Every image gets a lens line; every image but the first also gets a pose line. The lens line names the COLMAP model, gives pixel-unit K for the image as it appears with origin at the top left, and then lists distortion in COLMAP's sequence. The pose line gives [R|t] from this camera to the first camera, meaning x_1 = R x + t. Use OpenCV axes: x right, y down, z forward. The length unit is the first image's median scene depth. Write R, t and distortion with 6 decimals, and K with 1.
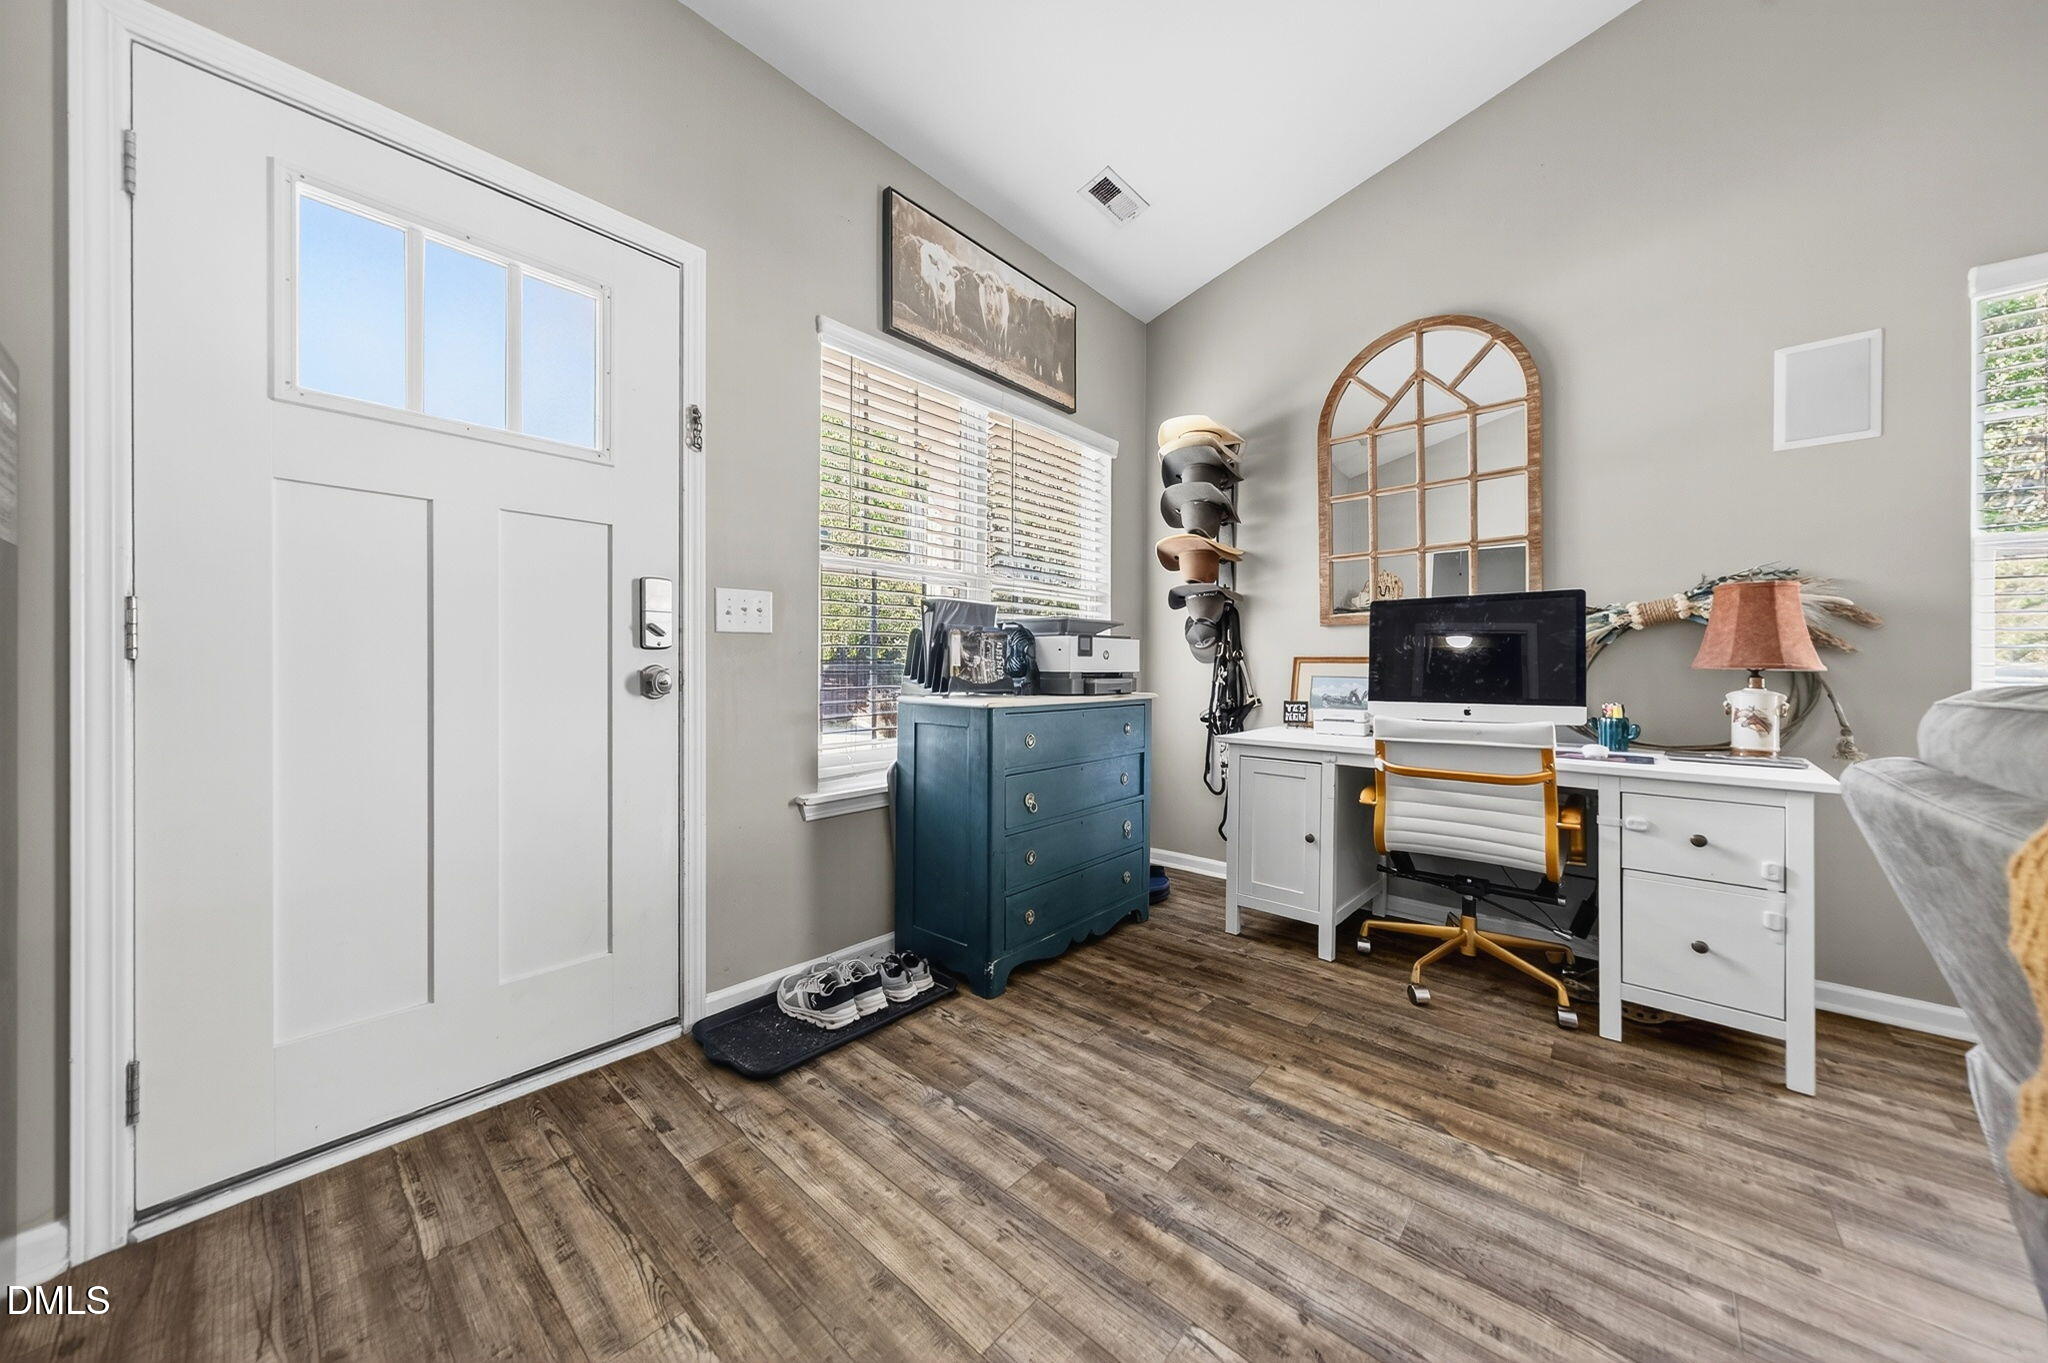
lens RADIAL K [[709.3, 0, 1005.5], [0, 709.3, 669.5], [0, 0, 1]] dist [0.001846, 0.000197]
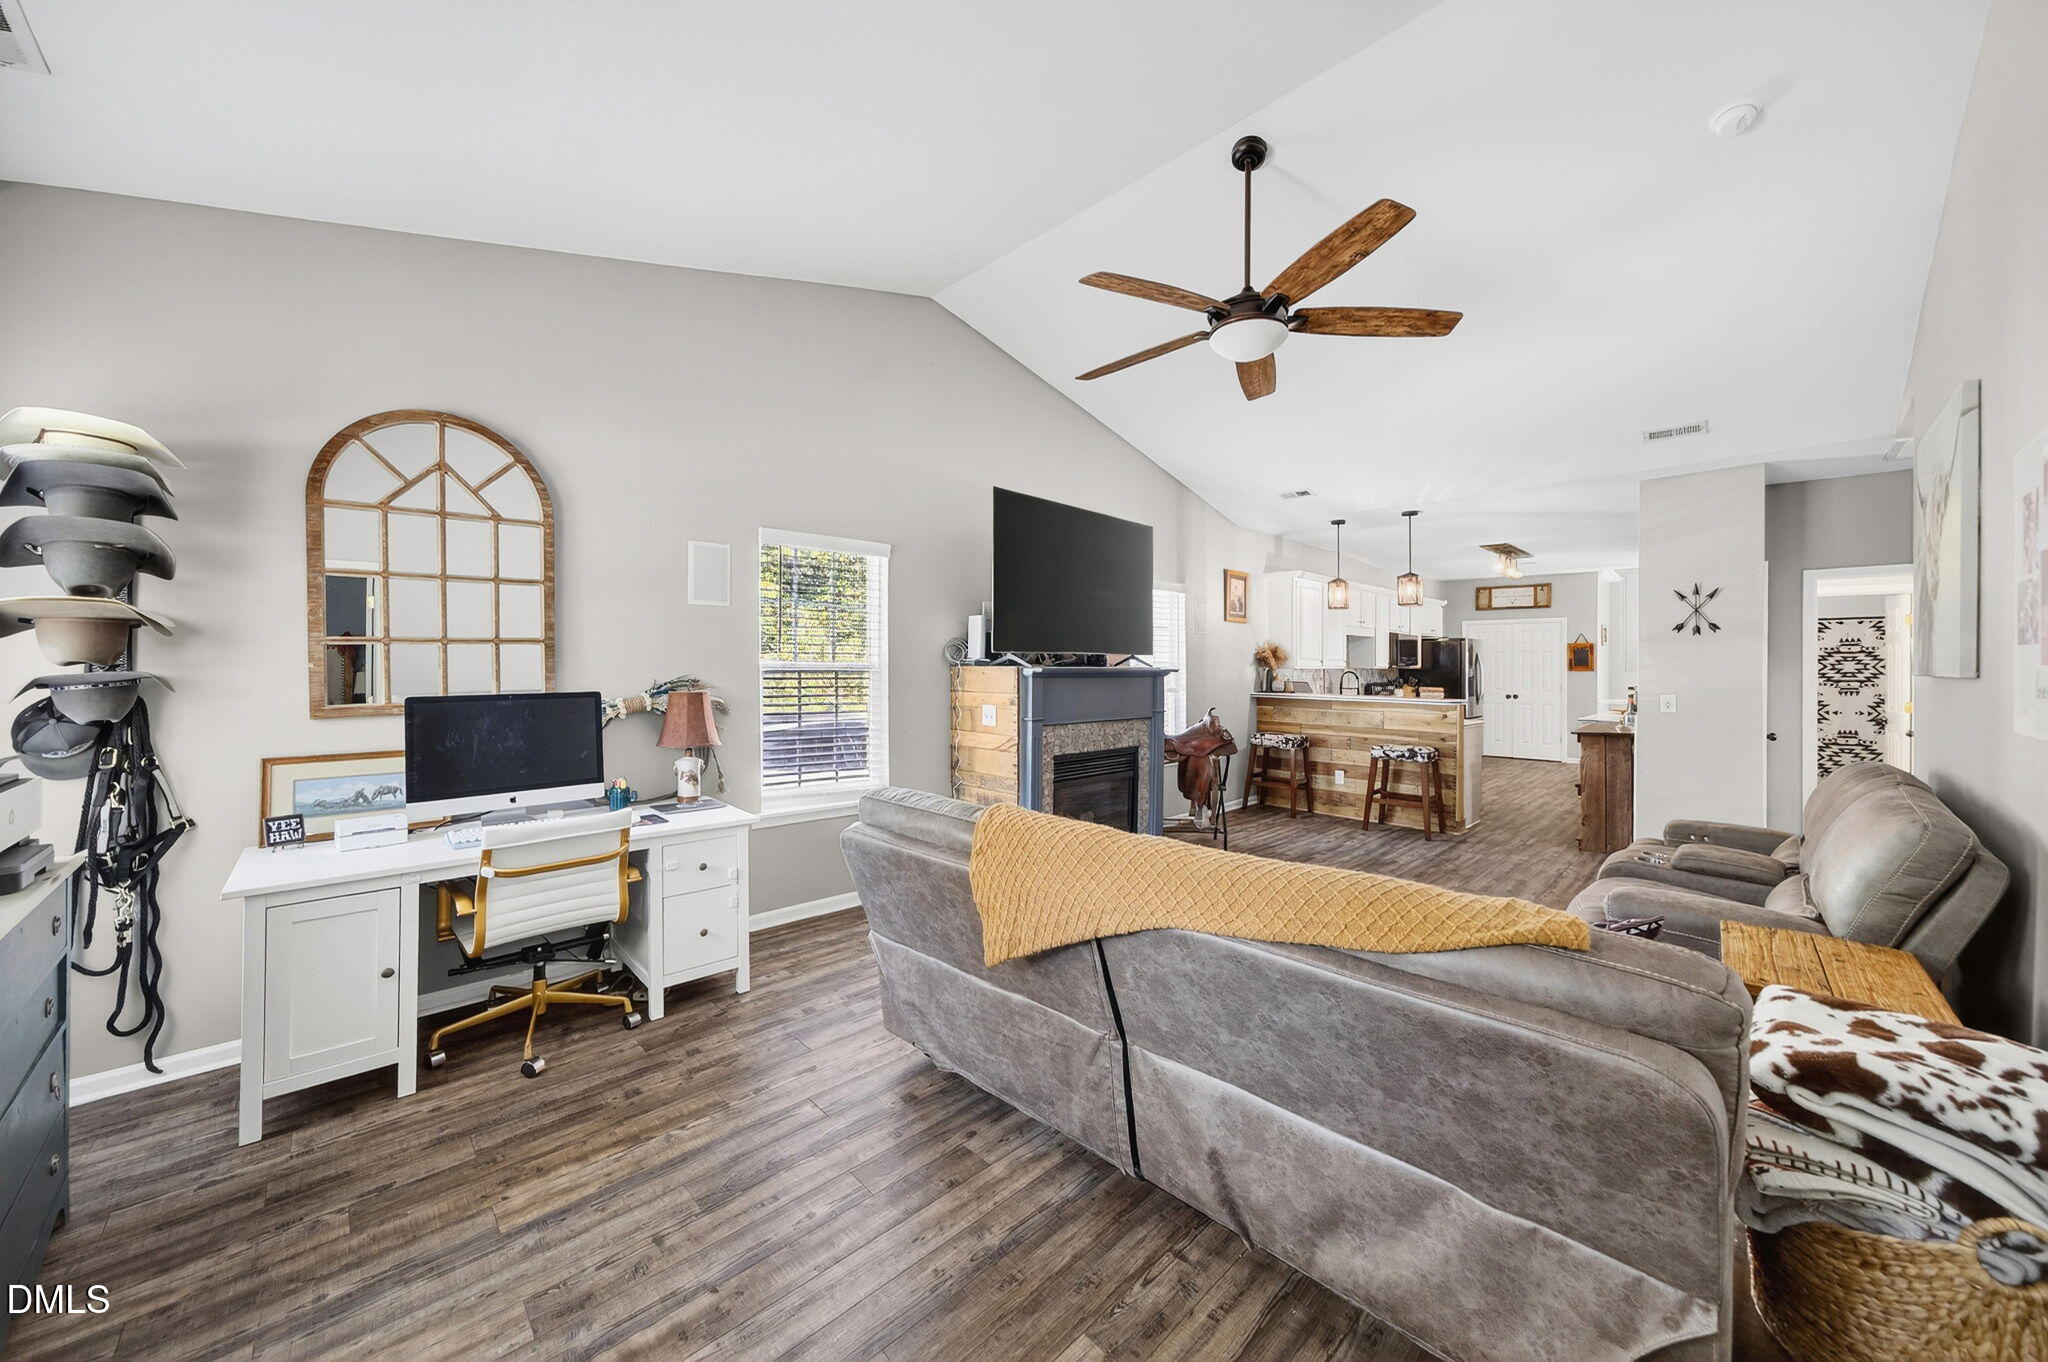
lens RADIAL K [[716.6, 0, 1039.7], [0, 716.6, 669.2], [0, 0, 1]] dist [-0.000748, 0.000191]
pose [[0.052142, -0.007500, 0.998612, -0.537861], [-0.004801, 0.999958, 0.007760, -0.198749], [-0.998628, -0.005199, 0.052104, 0.145914]]
